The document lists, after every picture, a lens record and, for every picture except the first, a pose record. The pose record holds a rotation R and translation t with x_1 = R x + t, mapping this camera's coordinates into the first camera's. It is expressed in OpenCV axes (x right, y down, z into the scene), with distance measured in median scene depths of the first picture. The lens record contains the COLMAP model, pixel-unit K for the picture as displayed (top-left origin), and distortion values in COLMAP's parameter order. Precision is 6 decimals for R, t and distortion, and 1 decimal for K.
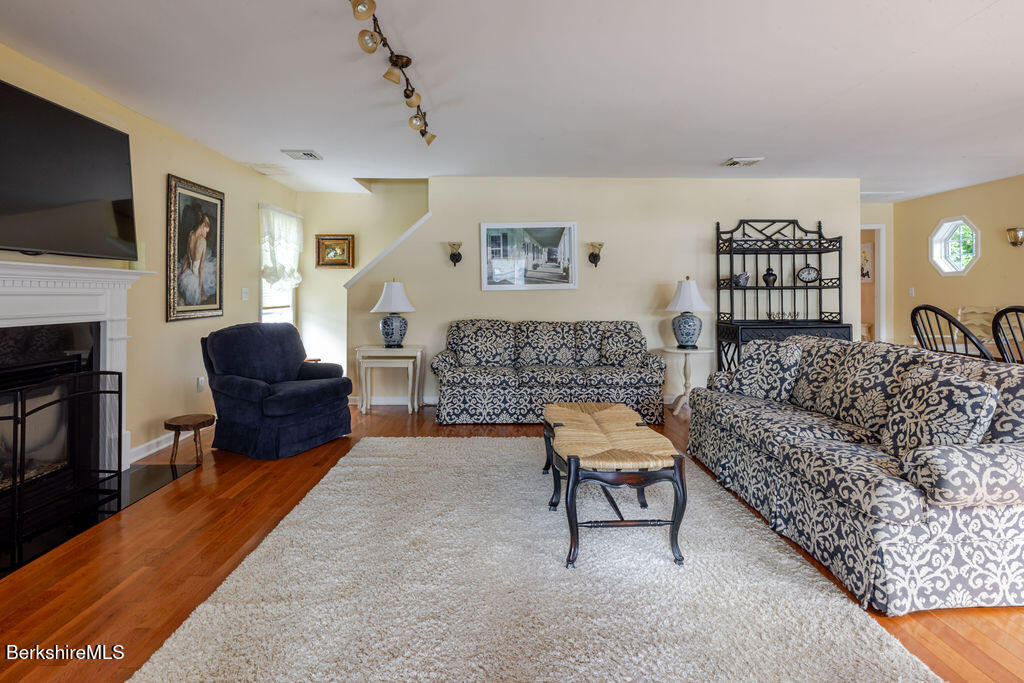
lens RADIAL K [[532.0, 0, 513.1], [0, 532.0, 293.2], [0, 0, 1]] dist [0.000338, -0.000017]
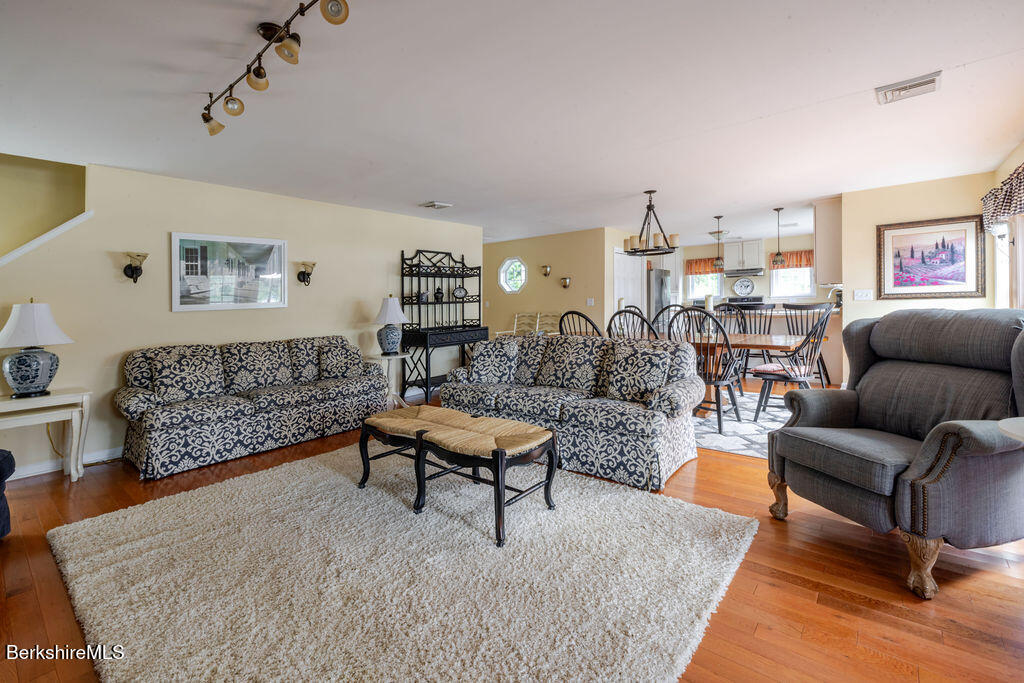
lens RADIAL K [[450.1, 0, 501.6], [0, 450.1, 305.7], [0, 0, 1]] dist [0.000323, 0.000010]
pose [[0.674738, -0.021482, 0.737744, -0.250614], [0.026925, 0.999627, 0.004482, -0.004039], [-0.737566, 0.016840, 0.675065, 0.138030]]
